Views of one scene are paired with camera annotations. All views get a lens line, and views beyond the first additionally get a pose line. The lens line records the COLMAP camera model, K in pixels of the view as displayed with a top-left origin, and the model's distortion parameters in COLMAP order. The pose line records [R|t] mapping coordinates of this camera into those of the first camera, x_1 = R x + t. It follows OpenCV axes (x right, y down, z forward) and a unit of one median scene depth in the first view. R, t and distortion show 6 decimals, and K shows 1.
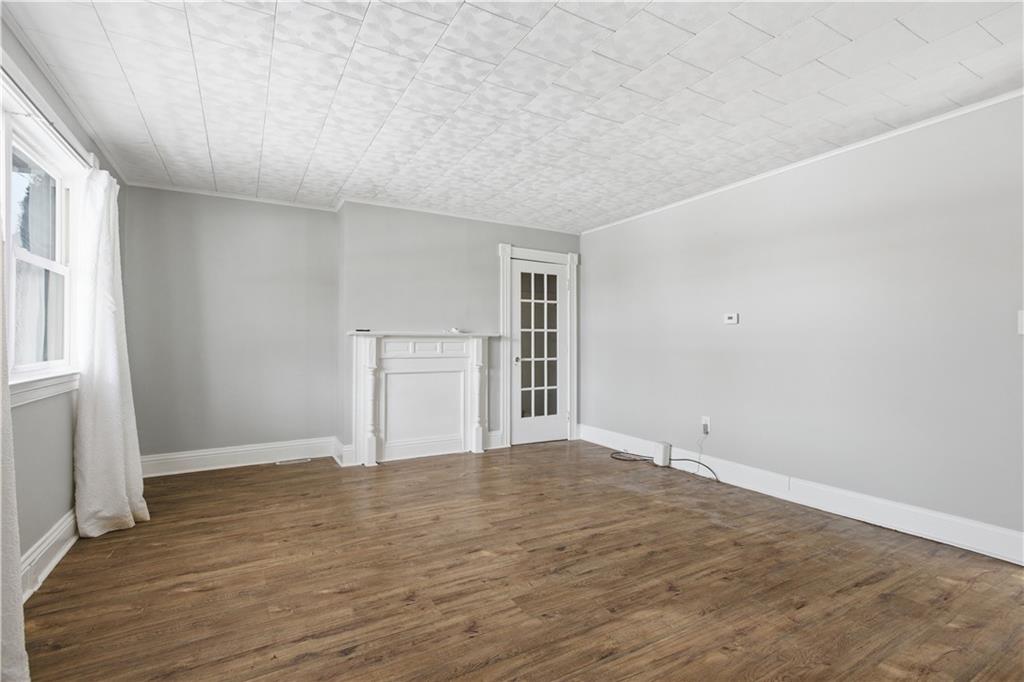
lens RADIAL K [[473.3, 0, 518.1], [0, 473.3, 340.6], [0, 0, 1]] dist [-0.002777, -0.000076]
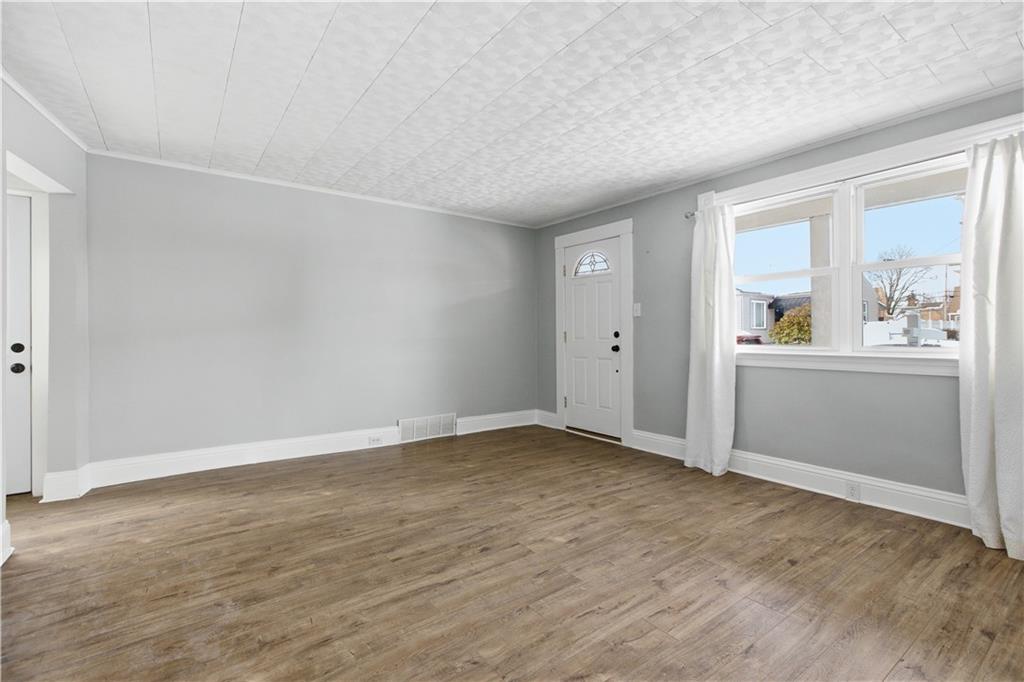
lens RADIAL K [[473.3, 0, 518.1], [0, 473.3, 340.6], [0, 0, 1]] dist [-0.002777, -0.000076]
pose [[-0.994170, 0.002864, -0.107788, 0.128610], [0.001821, 0.999951, 0.009775, 0.016168], [0.107810, 0.009522, -0.994126, 1.998431]]
